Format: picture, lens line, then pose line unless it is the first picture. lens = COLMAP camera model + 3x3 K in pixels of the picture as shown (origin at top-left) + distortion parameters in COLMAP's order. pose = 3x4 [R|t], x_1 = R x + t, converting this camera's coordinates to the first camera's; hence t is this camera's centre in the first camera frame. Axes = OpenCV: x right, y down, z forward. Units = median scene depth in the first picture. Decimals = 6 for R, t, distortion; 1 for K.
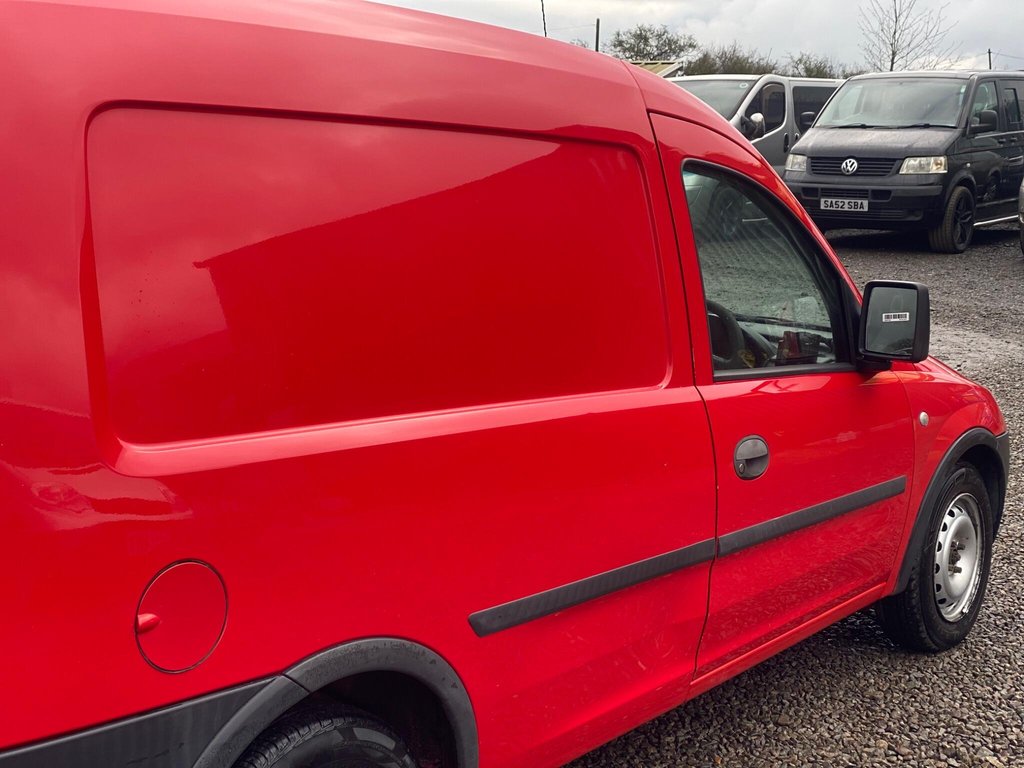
lens RADIAL K [[1514.3, 0, 512.0], [0, 1514.3, 384.0], [0, 0, 1]] dist [0.113309, -0.011361]
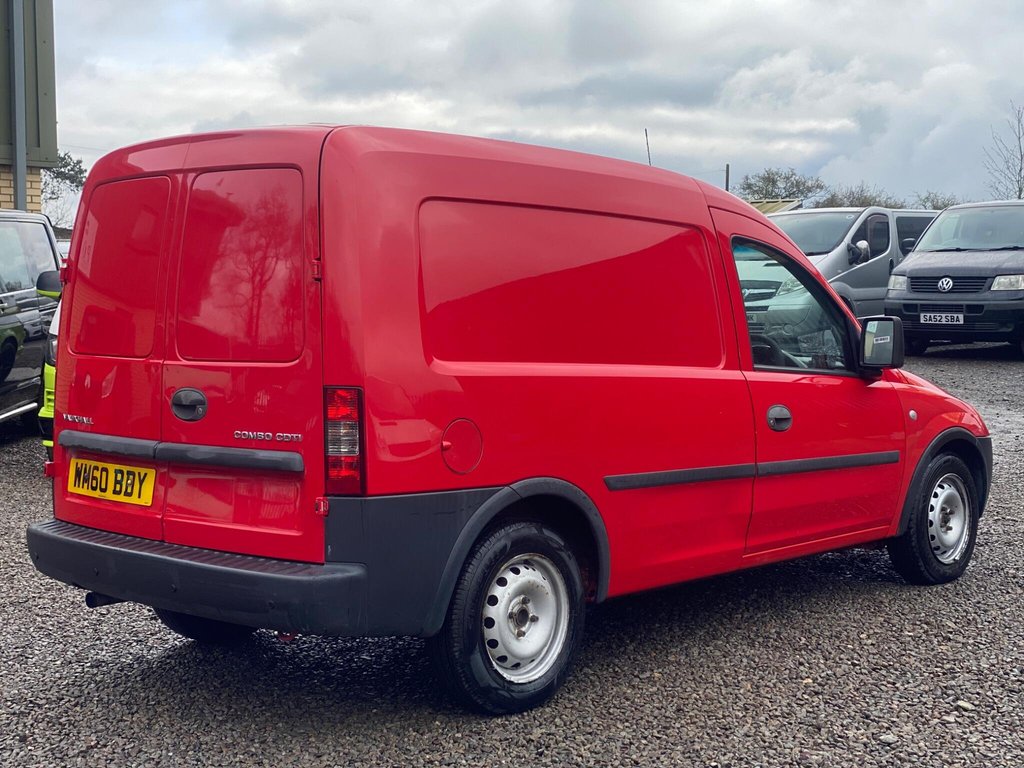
lens RADIAL K [[1514.3, 0, 512.0], [0, 1514.3, 384.0], [0, 0, 1]] dist [0.113309, -0.011361]
pose [[0.995856, -0.011744, -0.090183, 0.014983], [0.003169, 0.995506, -0.094642, 0.117967], [0.090889, 0.093964, 0.991418, -0.452010]]
